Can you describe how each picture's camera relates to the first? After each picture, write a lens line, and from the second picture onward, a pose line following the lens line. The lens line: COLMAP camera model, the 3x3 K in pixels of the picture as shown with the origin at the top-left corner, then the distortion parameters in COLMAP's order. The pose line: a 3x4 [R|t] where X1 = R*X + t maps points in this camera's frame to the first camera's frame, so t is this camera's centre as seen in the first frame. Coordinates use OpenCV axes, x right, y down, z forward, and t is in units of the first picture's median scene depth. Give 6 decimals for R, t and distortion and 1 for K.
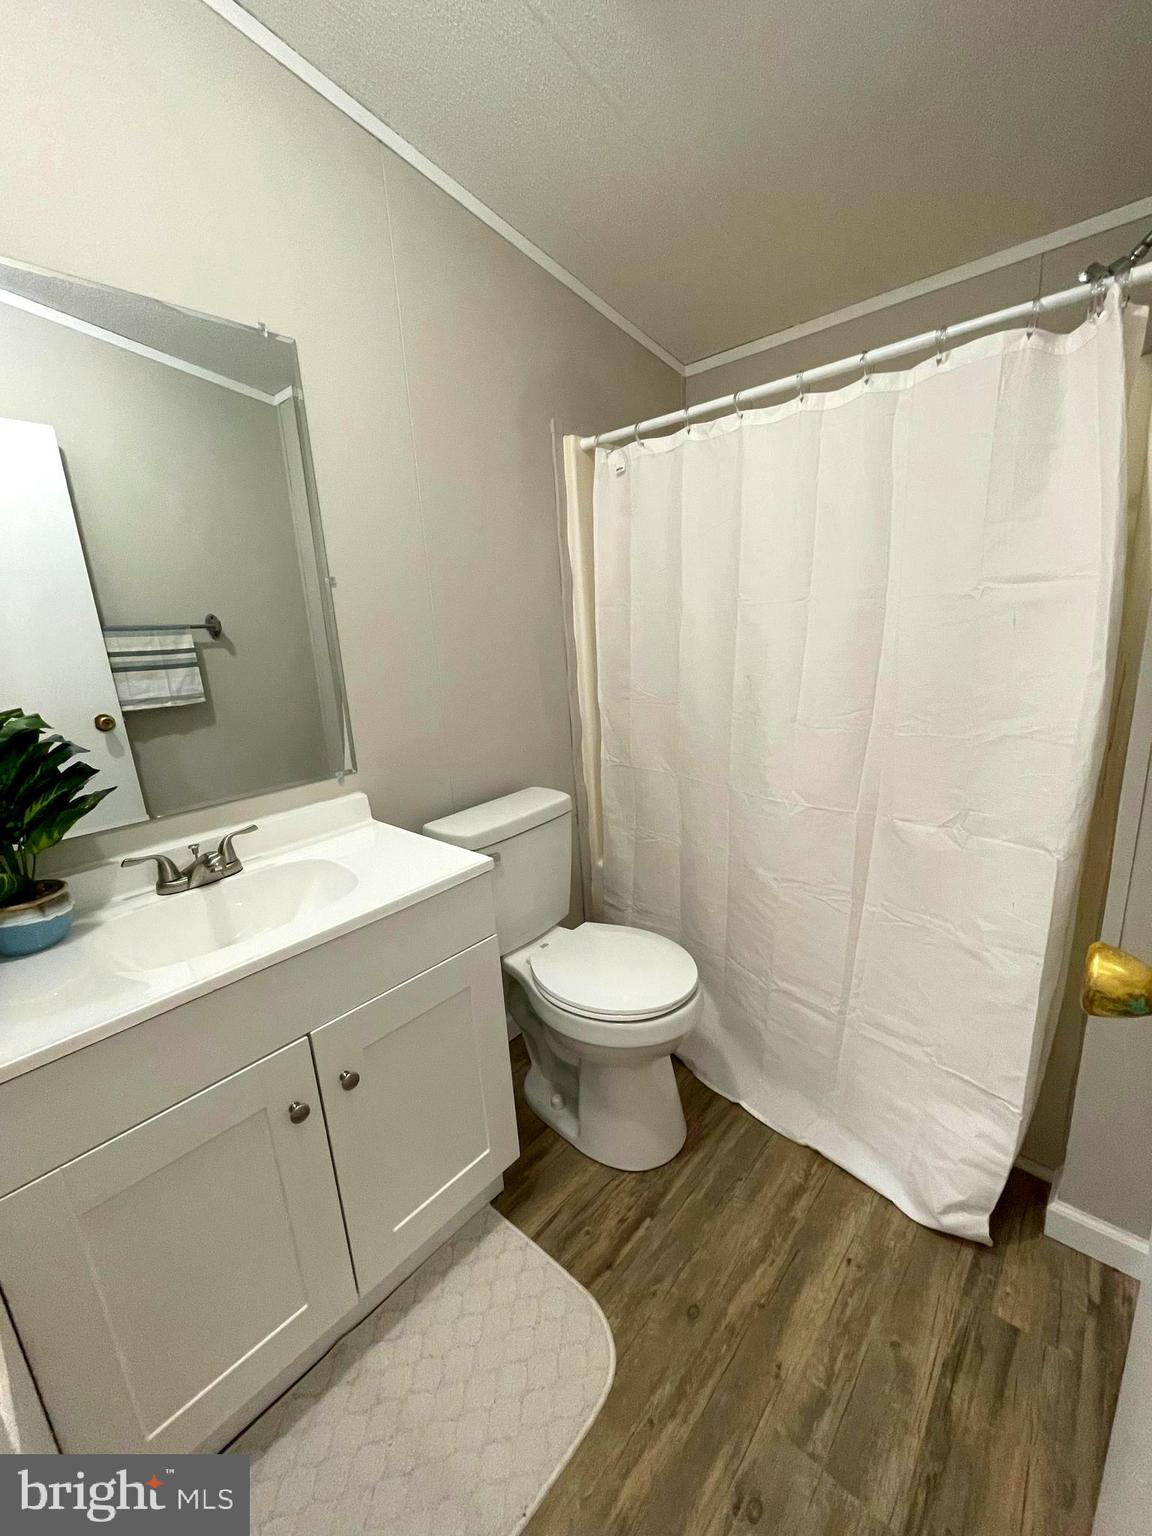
lens RADIAL K [[618.5, 0, 579.2], [0, 618.5, 766.3], [0, 0, 1]] dist [-0.001737, 0.000789]
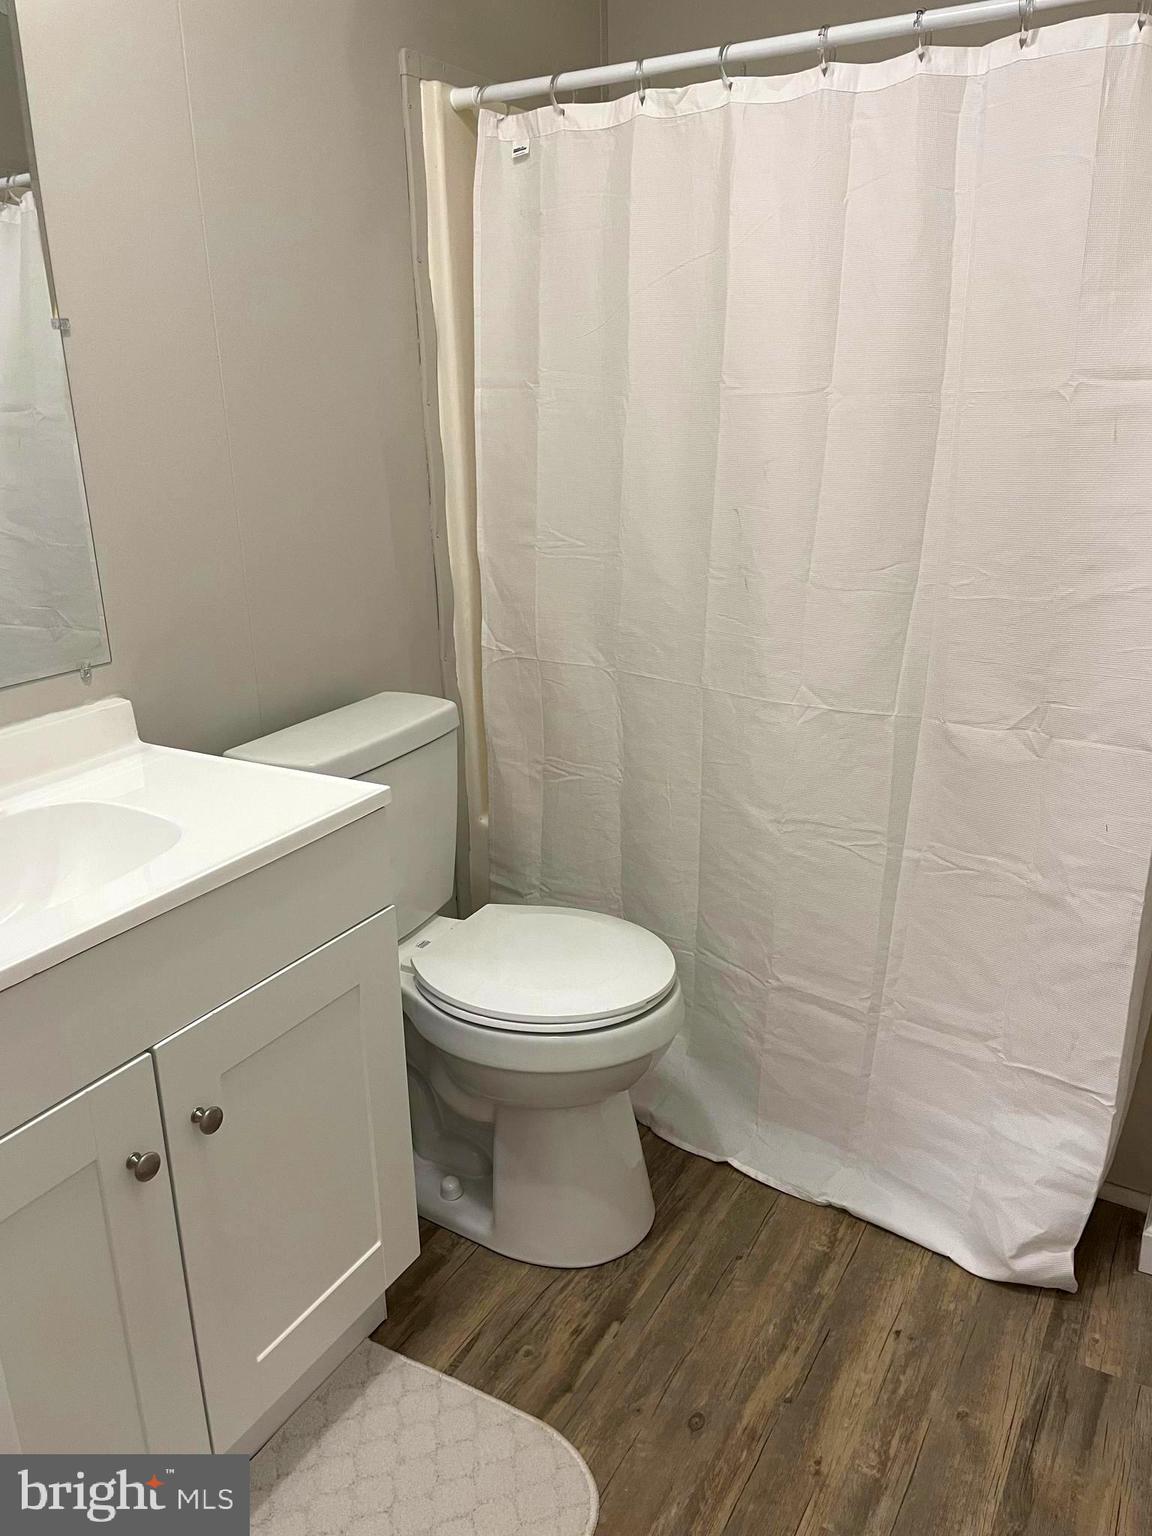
lens RADIAL K [[1146.9, 0, 588.1], [0, 1146.9, 756.6], [0, 0, 1]] dist [0.087699, -0.098828]
pose [[0.977919, -0.028211, 0.207073, -0.154570], [0.015002, 0.997767, 0.065087, 0.035508], [-0.208447, -0.060544, 0.976158, -0.180785]]
